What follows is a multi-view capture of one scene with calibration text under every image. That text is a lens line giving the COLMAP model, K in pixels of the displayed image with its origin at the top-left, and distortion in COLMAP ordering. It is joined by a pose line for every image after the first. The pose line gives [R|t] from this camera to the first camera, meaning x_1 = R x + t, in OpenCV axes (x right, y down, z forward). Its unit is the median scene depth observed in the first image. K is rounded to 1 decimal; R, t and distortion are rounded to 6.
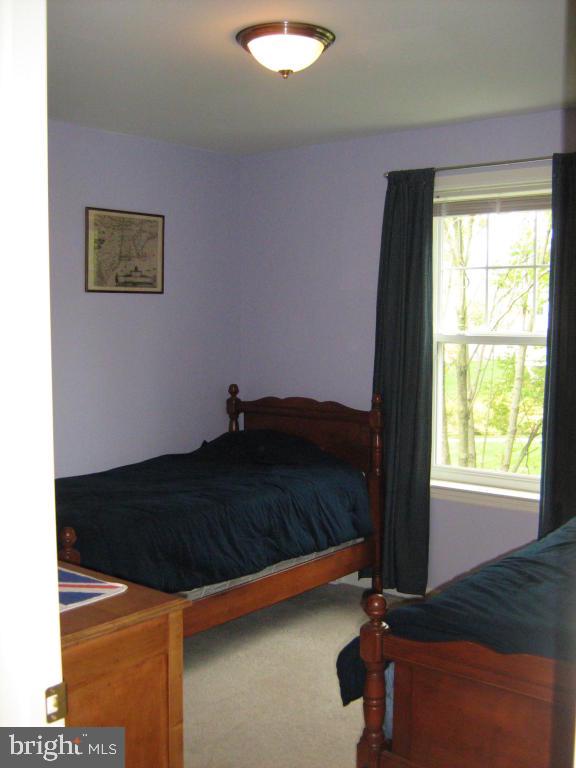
lens RADIAL K [[880.4, 0, 288.7], [0, 880.4, 386.4], [0, 0, 1]] dist [-0.099852, 0.000000]
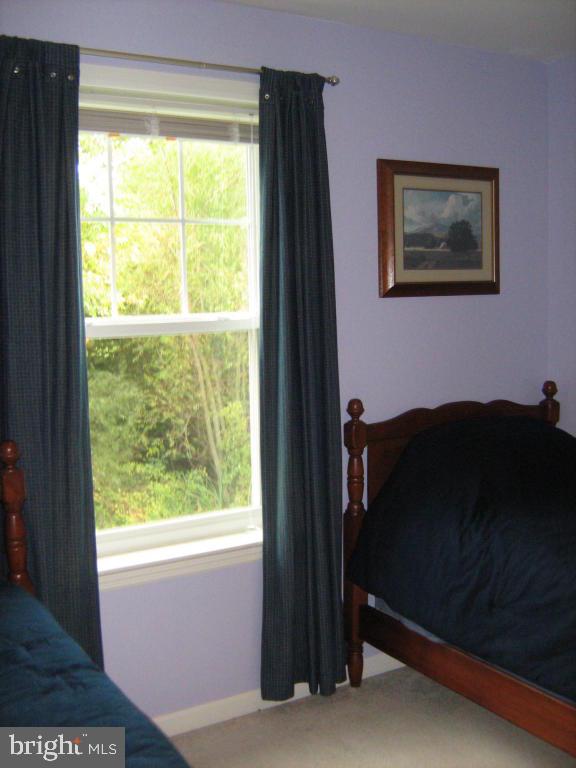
lens RADIAL K [[880.4, 0, 289.5], [0, 880.4, 382.6], [0, 0, 1]] dist [-0.099852, 0.000000]
pose [[0.314385, -0.131555, 0.940136, -0.366114], [0.078828, 0.990549, 0.112249, -0.080386], [-0.946017, 0.038820, 0.321784, 0.689474]]
